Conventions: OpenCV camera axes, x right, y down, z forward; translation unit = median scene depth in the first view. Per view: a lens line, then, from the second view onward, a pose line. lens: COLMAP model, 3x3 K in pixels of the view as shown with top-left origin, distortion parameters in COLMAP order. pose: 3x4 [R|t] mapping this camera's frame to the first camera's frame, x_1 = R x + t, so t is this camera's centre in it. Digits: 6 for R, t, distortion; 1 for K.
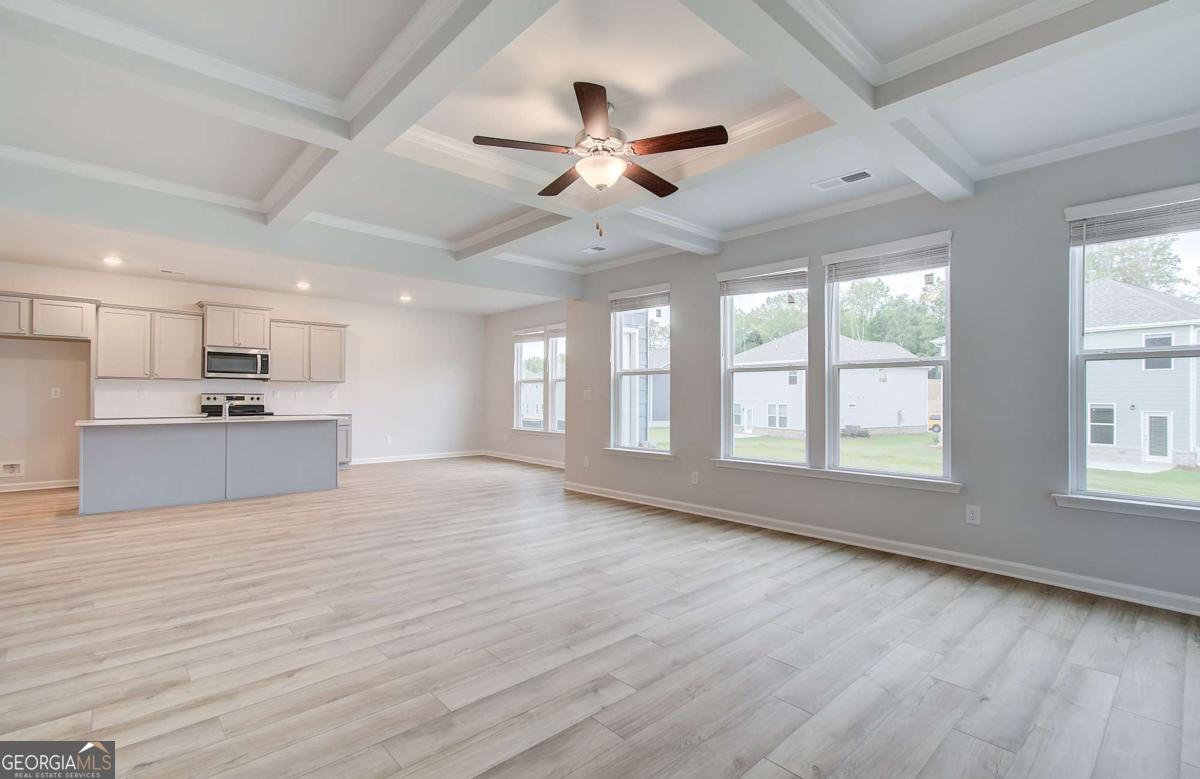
lens RADIAL K [[554.7, 0, 615.5], [0, 554.7, 394.6], [0, 0, 1]] dist [0.001745, 0.000251]
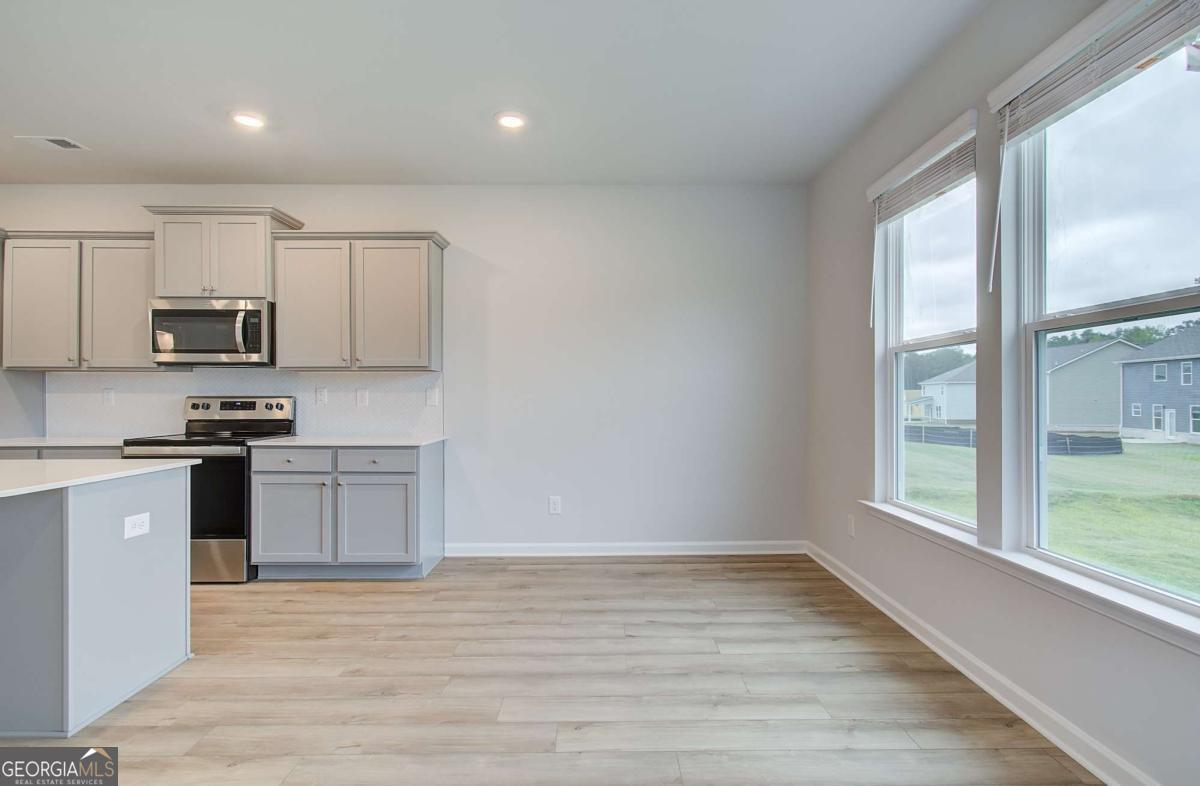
lens RADIAL K [[587.4, 0, 616.1], [0, 587.4, 394.2], [0, 0, 1]] dist [-0.000902, -0.000127]
pose [[0.737345, -0.006892, -0.675481, -0.207580], [0.009386, 0.999956, 0.000043, -0.001379], [0.675451, -0.006371, 0.737377, 2.020339]]
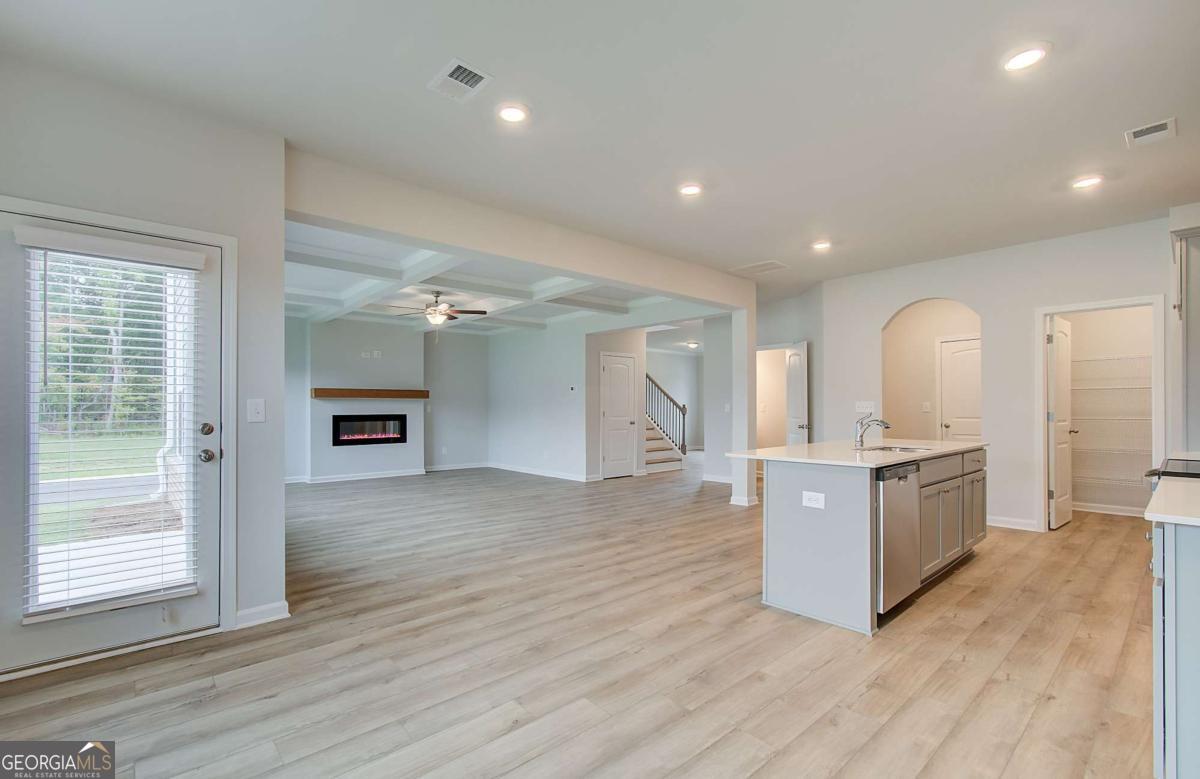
lens RADIAL K [[529.1, 0, 594.4], [0, 529.1, 403.3], [0, 0, 1]] dist [0.000236, 0.000232]
pose [[-0.998744, -0.001654, 0.050073, -0.781130], [-0.002282, 0.999920, -0.012472, 0.000490], [-0.050048, -0.012571, -0.998668, 3.050336]]
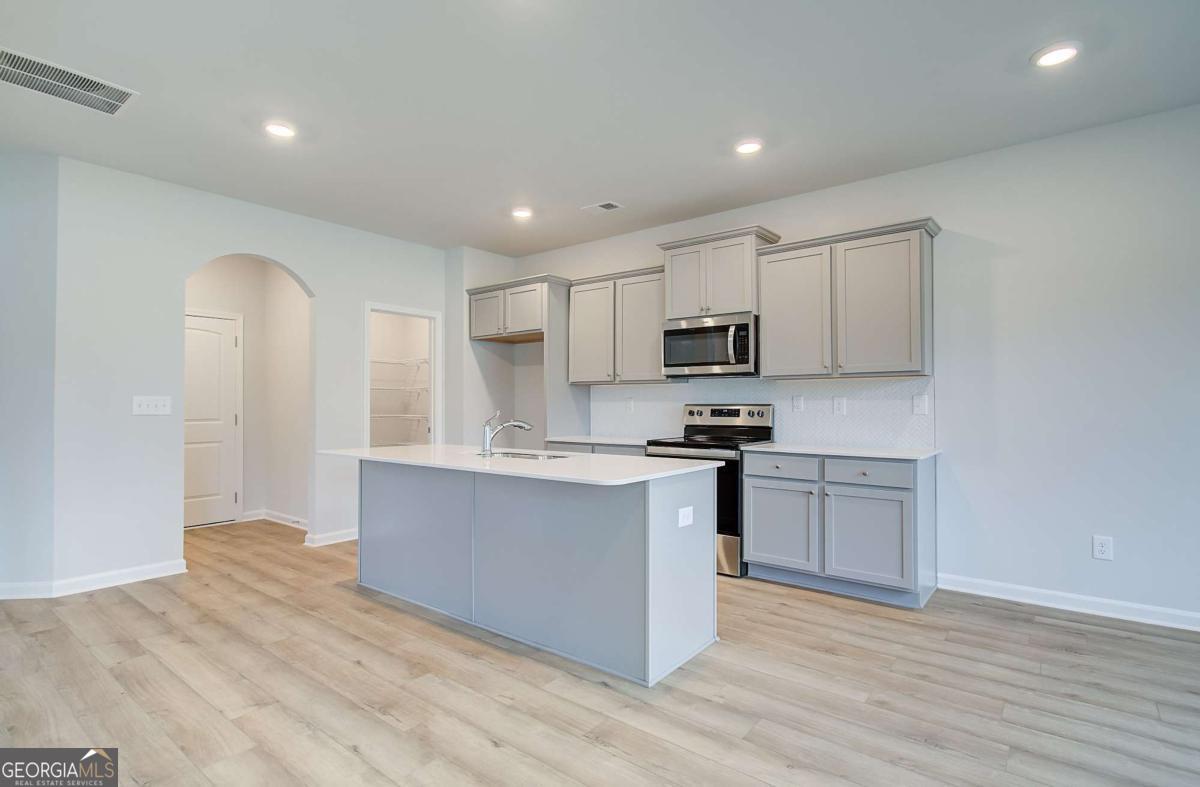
lens RADIAL K [[599.6, 0, 600.0], [0, 599.6, 393.5], [0, 0, 1]] dist [-0.002023, 0.000773]
pose [[0.130482, -0.021171, -0.991225, -0.297012], [0.010072, 0.999749, -0.020028, -0.004218], [0.991399, -0.007370, 0.130663, 1.926807]]
